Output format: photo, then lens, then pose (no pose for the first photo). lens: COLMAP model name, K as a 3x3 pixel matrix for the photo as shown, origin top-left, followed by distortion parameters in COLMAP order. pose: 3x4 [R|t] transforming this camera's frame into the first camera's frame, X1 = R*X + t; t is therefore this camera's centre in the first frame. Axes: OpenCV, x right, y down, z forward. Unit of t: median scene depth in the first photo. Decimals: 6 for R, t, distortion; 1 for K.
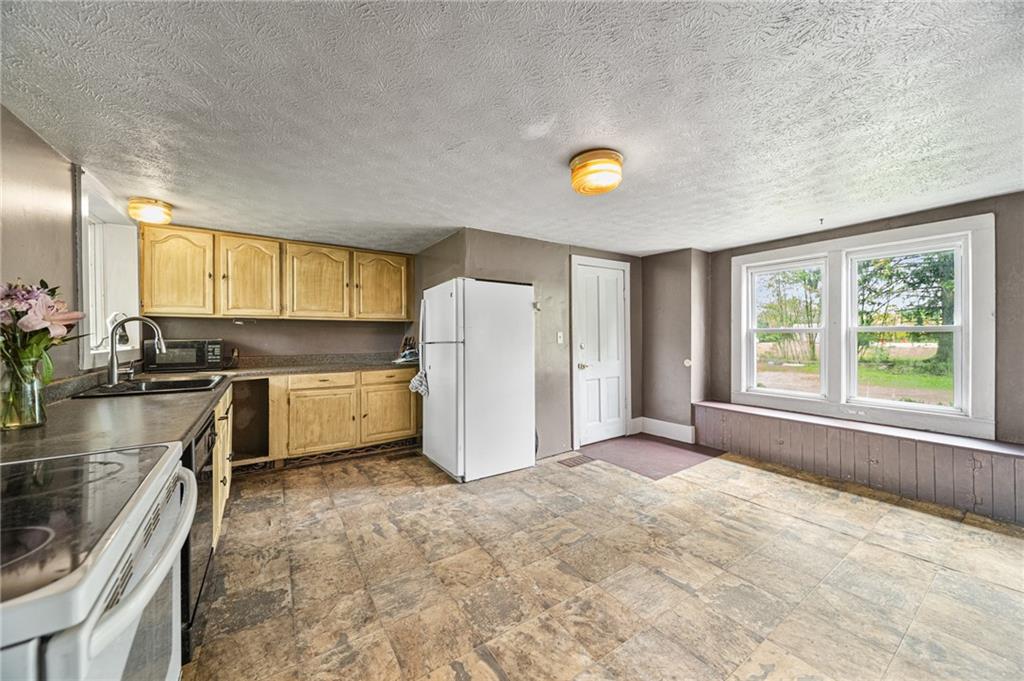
lens RADIAL K [[364.4, 0, 513.8], [0, 364.4, 335.3], [0, 0, 1]] dist [-0.000980, -0.000219]
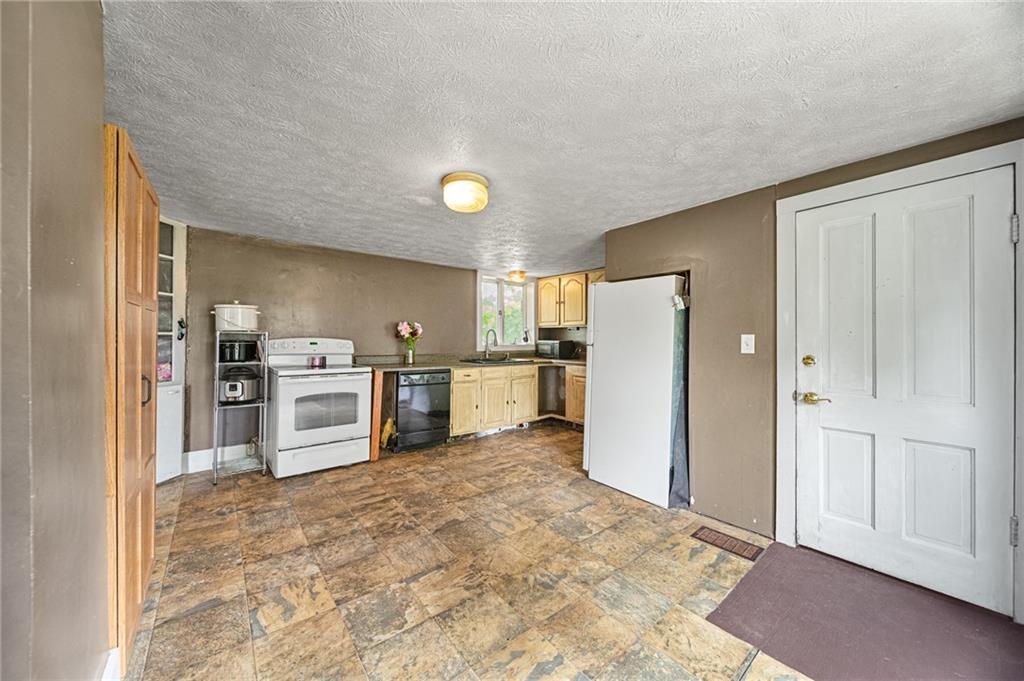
lens RADIAL K [[359.7, 0, 512.0], [0, 359.7, 340.5], [0, 0, 1]] dist [-0.000204, -0.000041]
pose [[0.099809, 0.009025, -0.994966, 0.793141], [-0.009859, 0.999919, 0.008081, -0.000084], [0.994958, 0.009003, 0.099890, 0.611528]]
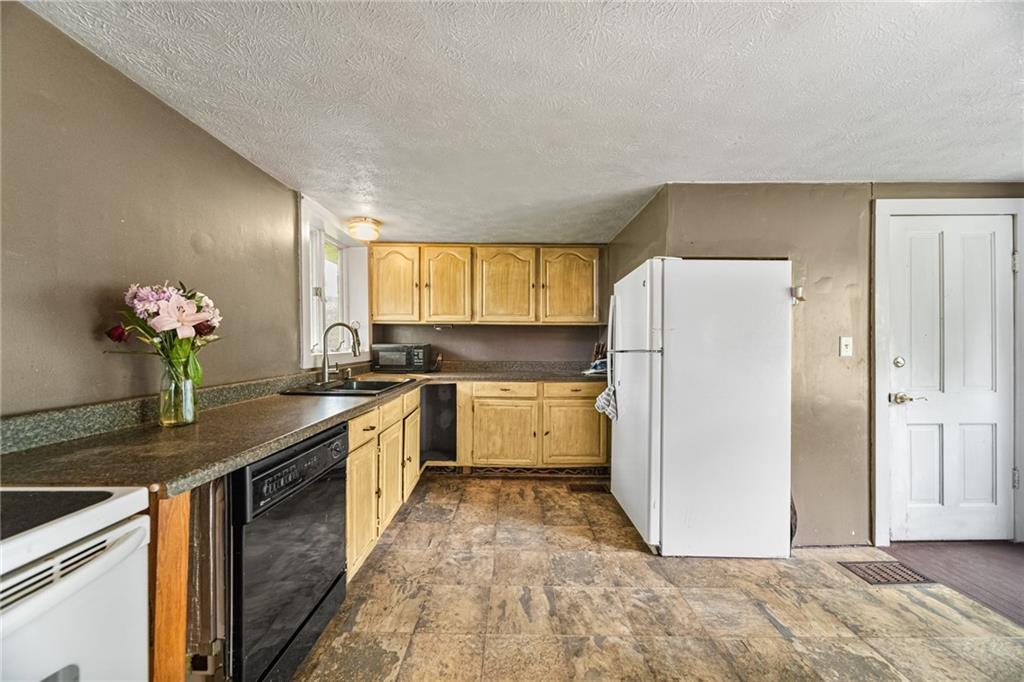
lens RADIAL K [[364.9, 0, 512.8], [0, 364.9, 345.5], [0, 0, 1]] dist [-0.001266, -0.000223]
pose [[0.829382, 0.010550, -0.558583, 0.011854], [-0.006719, 0.999938, 0.008911, 0.003718], [0.558642, -0.003637, 0.829401, 0.252690]]
